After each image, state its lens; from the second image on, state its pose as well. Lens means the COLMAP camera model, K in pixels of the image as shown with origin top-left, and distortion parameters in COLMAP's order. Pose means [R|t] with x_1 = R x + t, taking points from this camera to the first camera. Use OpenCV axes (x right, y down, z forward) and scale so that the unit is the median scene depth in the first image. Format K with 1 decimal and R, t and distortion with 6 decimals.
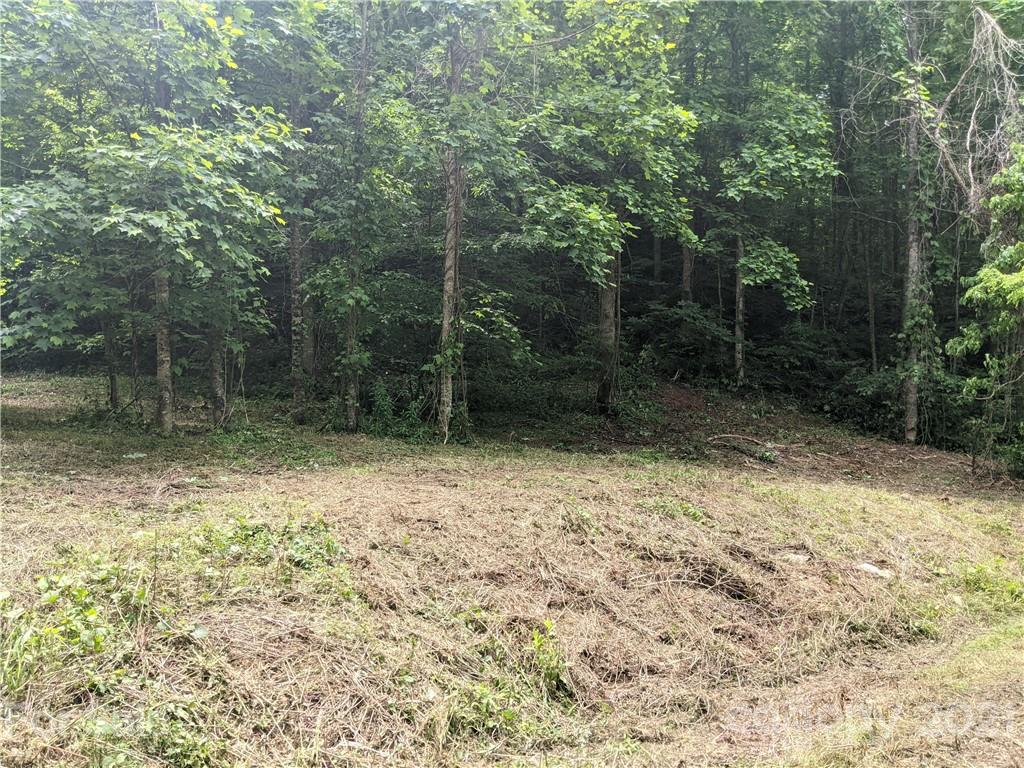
lens RADIAL K [[827.7, 0, 503.6], [0, 827.7, 385.9], [0, 0, 1]] dist [0.083928, -0.143376]
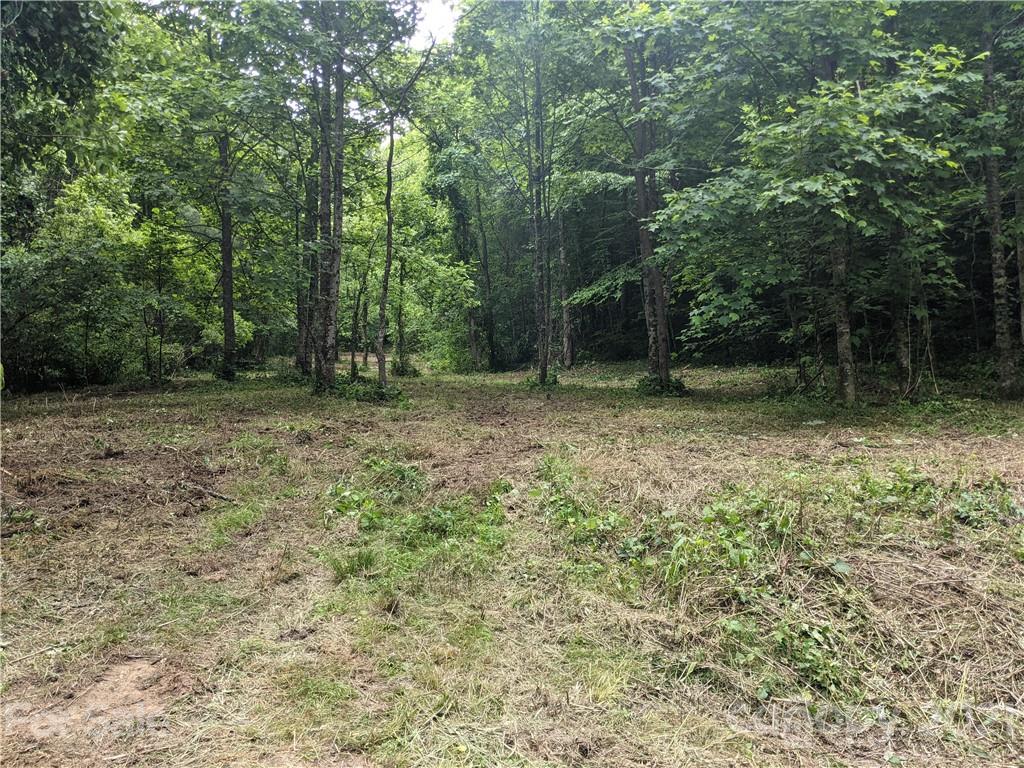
lens RADIAL K [[827.7, 0, 503.6], [0, 827.7, 385.9], [0, 0, 1]] dist [0.083928, -0.143376]
pose [[0.682618, -0.044857, -0.729397, 0.079500], [0.041447, 0.998884, -0.022641, 0.069203], [0.729599, -0.014776, 0.683715, 0.024644]]
